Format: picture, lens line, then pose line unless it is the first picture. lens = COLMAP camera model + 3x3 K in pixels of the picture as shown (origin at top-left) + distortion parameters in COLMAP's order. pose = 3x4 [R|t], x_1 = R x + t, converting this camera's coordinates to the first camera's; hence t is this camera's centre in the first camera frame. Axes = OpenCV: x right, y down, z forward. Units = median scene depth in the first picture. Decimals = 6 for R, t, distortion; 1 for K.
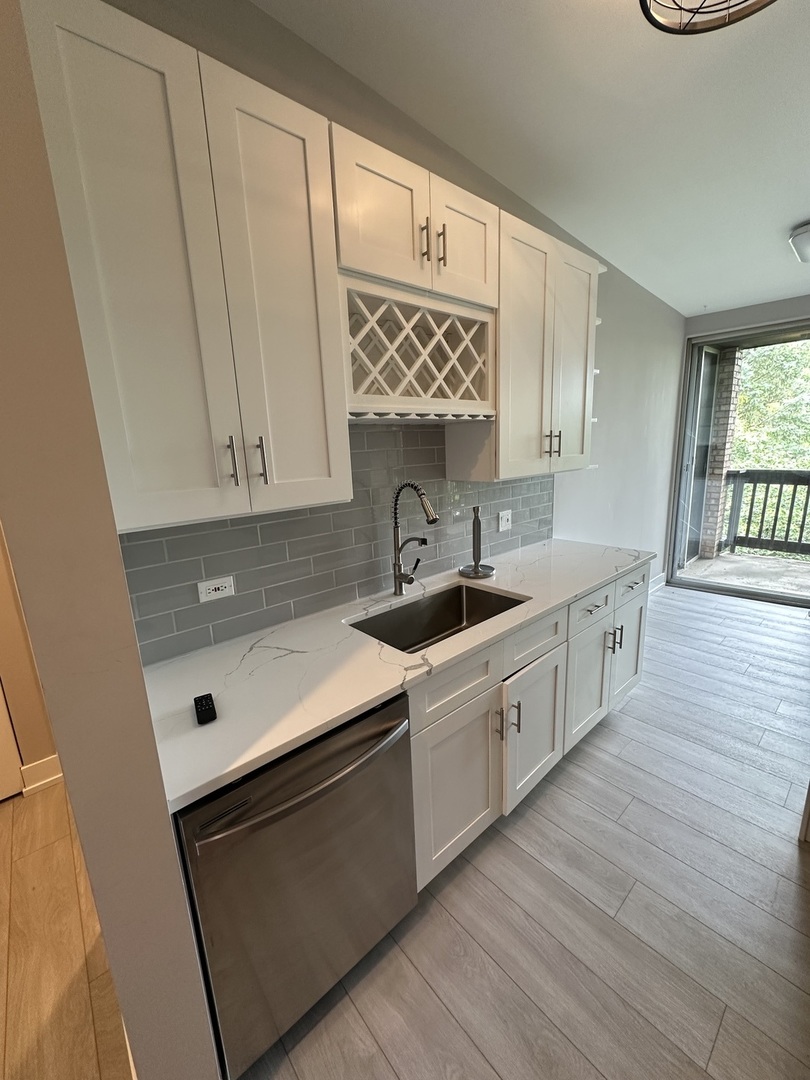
lens RADIAL K [[431.7, 0, 407.7], [0, 431.7, 539.7], [0, 0, 1]] dist [0.000615, 0.001443]
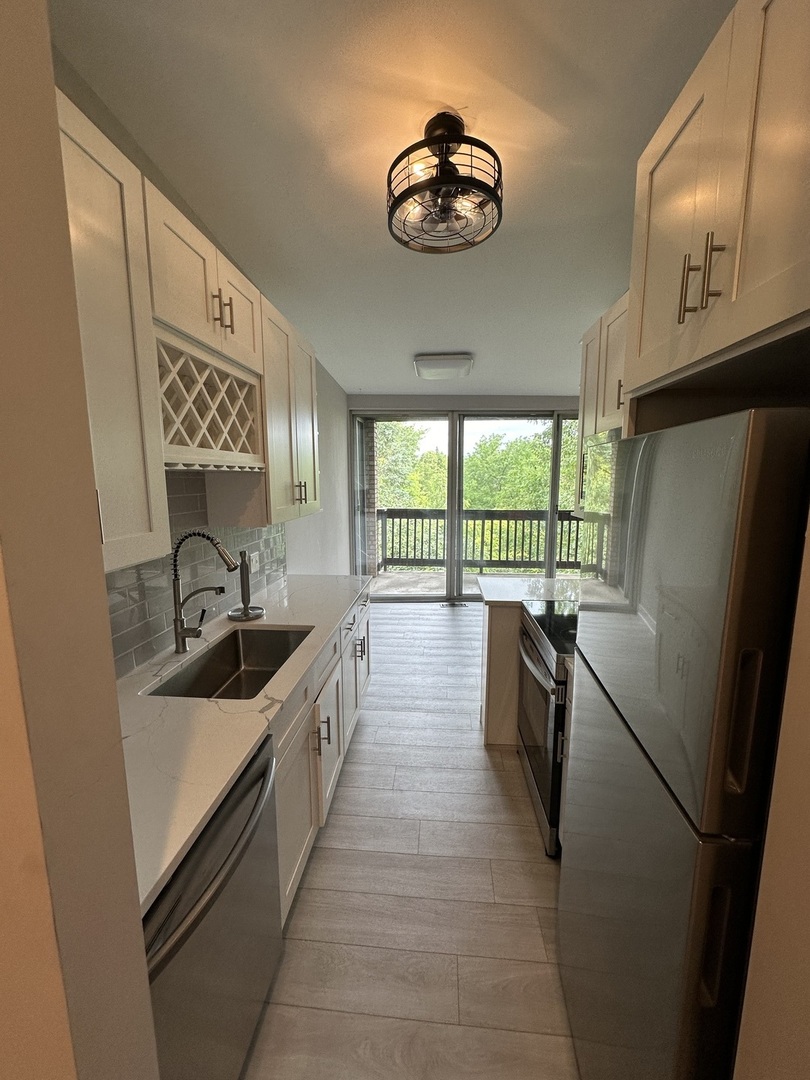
lens RADIAL K [[431.7, 0, 400.9], [0, 431.7, 540.8], [0, 0, 1]] dist [0.000615, 0.001443]
pose [[0.728781, -0.062499, 0.681889, -0.316627], [0.118519, 0.992309, -0.035719, -0.022719], [-0.674412, 0.106848, 0.730583, -0.019653]]
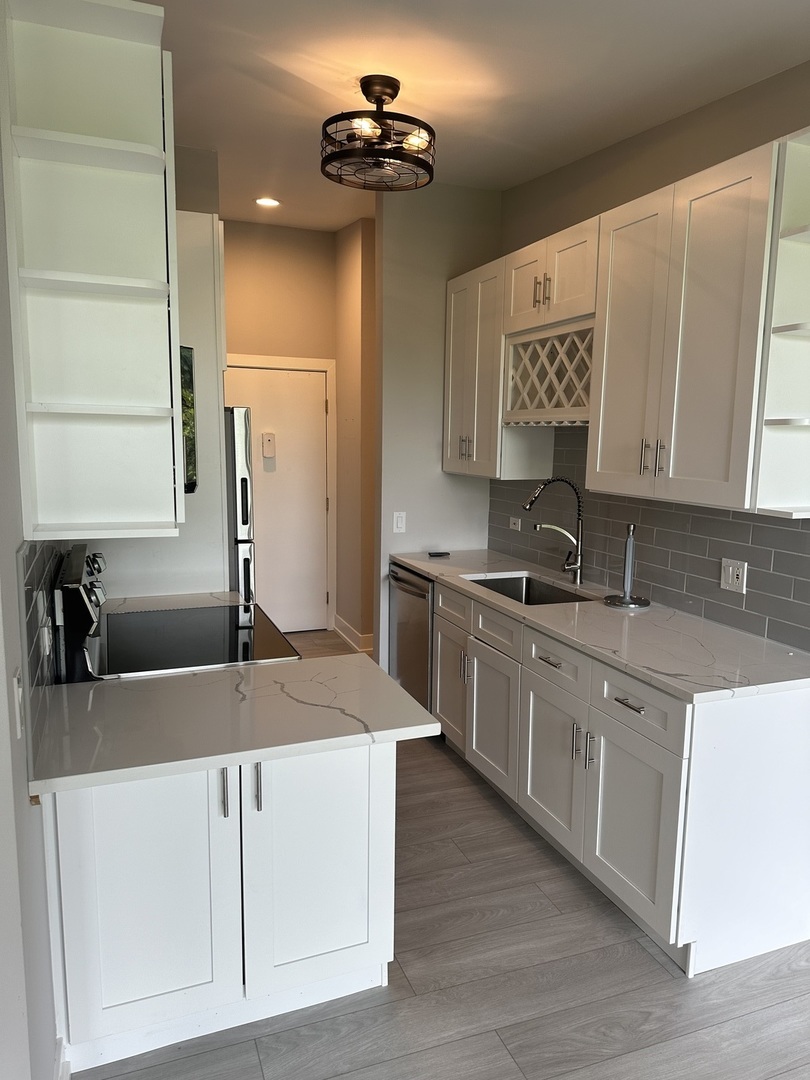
lens RADIAL K [[759.2, 0, 408.0], [0, 759.2, 546.0], [0, 0, 1]] dist [0.080566, -0.017456]
pose [[-0.350343, 0.176902, -0.919764, 1.975052], [-0.197848, 0.945865, 0.257284, -0.391073], [0.915487, 0.272111, -0.296377, 1.237196]]
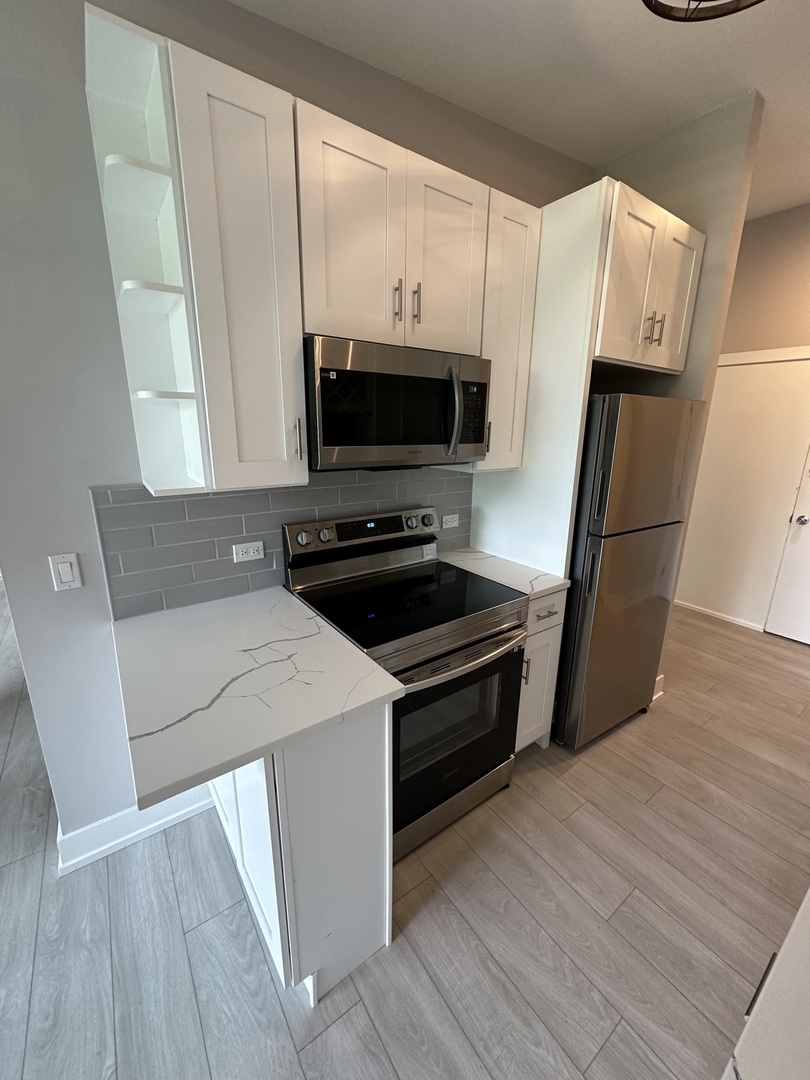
lens RADIAL K [[431.7, 0, 407.3], [0, 431.7, 543.2], [0, 0, 1]] dist [0.000615, 0.001443]
pose [[-0.995215, 0.006440, 0.097501, 0.738591], [0.049779, 0.892052, 0.449183, -0.316395], [-0.084083, 0.451887, -0.888103, 1.283645]]
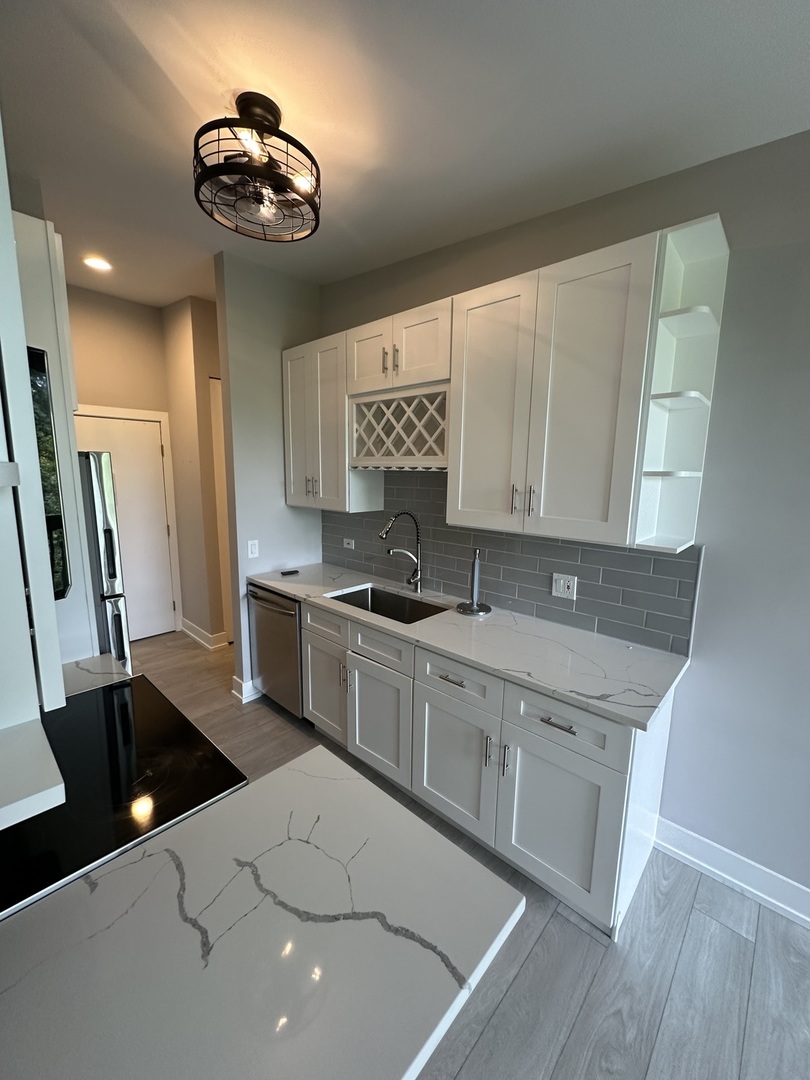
lens RADIAL K [[431.7, 0, 402.4], [0, 431.7, 539.2], [0, 0, 1]] dist [0.000615, 0.001443]
pose [[0.090963, 0.202922, -0.974961, 1.384208], [-0.228479, 0.957157, 0.177899, -0.291257], [0.969290, 0.206576, 0.133429, 0.790802]]
